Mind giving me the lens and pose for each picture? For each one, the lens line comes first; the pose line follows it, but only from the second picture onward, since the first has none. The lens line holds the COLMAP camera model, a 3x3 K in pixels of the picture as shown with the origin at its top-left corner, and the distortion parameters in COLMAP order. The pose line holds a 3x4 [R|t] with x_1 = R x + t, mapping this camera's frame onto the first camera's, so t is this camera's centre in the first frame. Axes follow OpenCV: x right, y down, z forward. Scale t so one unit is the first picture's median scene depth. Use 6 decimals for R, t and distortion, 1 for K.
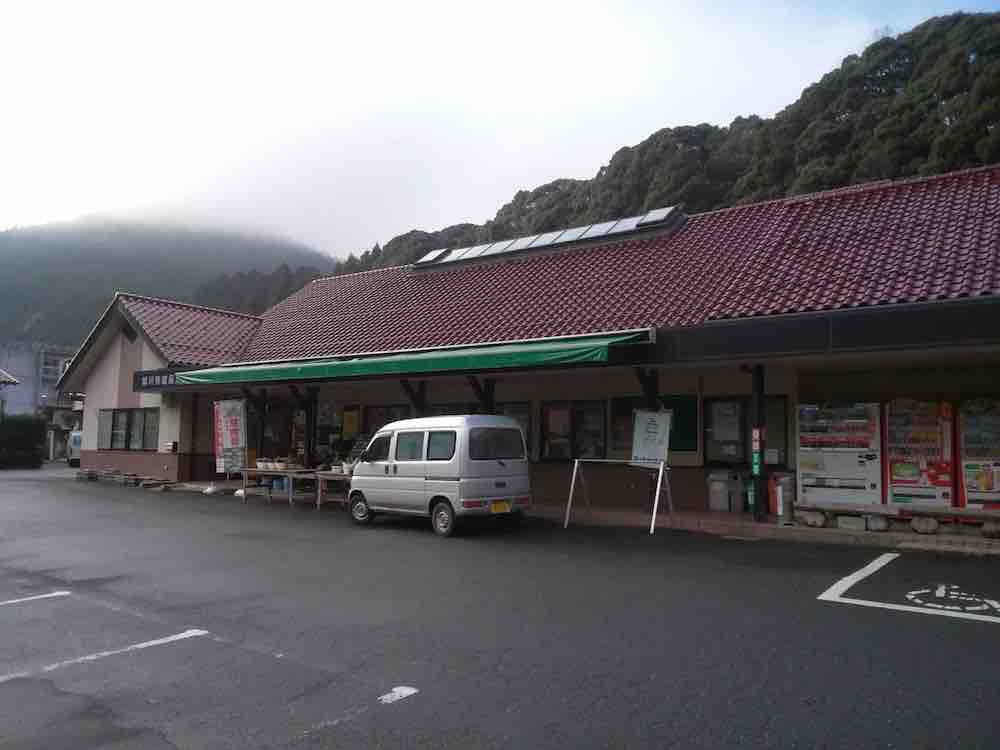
lens RADIAL K [[772.0, 0, 497.2], [0, 772.0, 378.3], [0, 0, 1]] dist [0.043809, -0.058666]
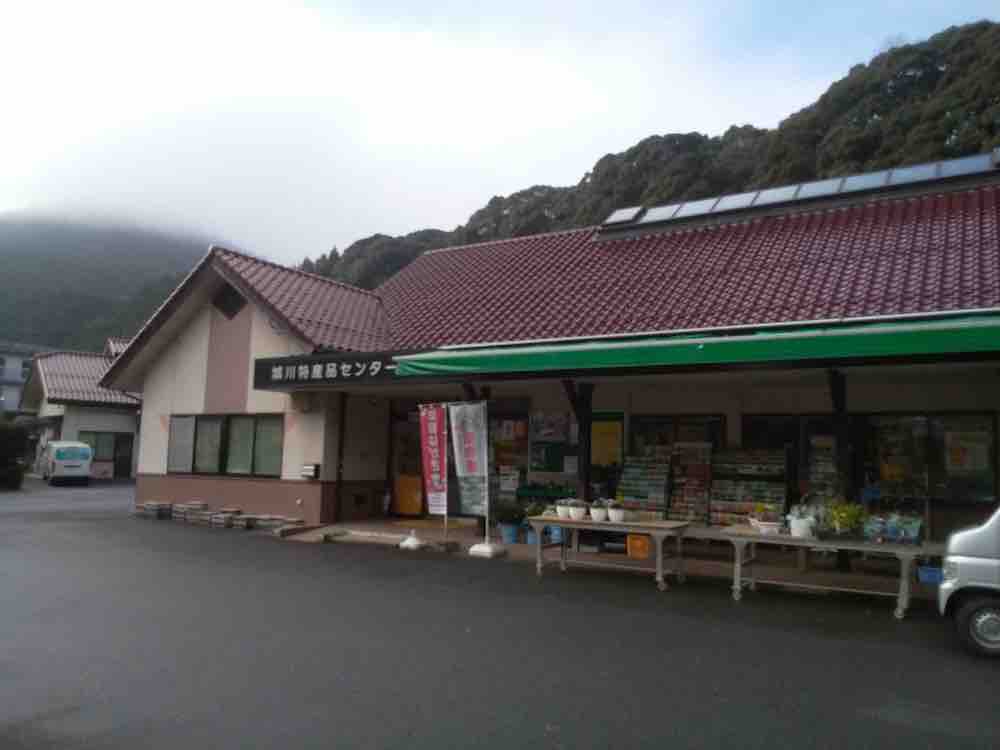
lens RADIAL K [[772.0, 0, 502.0], [0, 772.0, 376.1], [0, 0, 1]] dist [0.043809, -0.058666]
pose [[0.996279, 0.017483, 0.084397, -0.101495], [-0.015837, 0.999672, -0.020128, 0.005341], [-0.084721, 0.018716, 0.996229, 0.103592]]
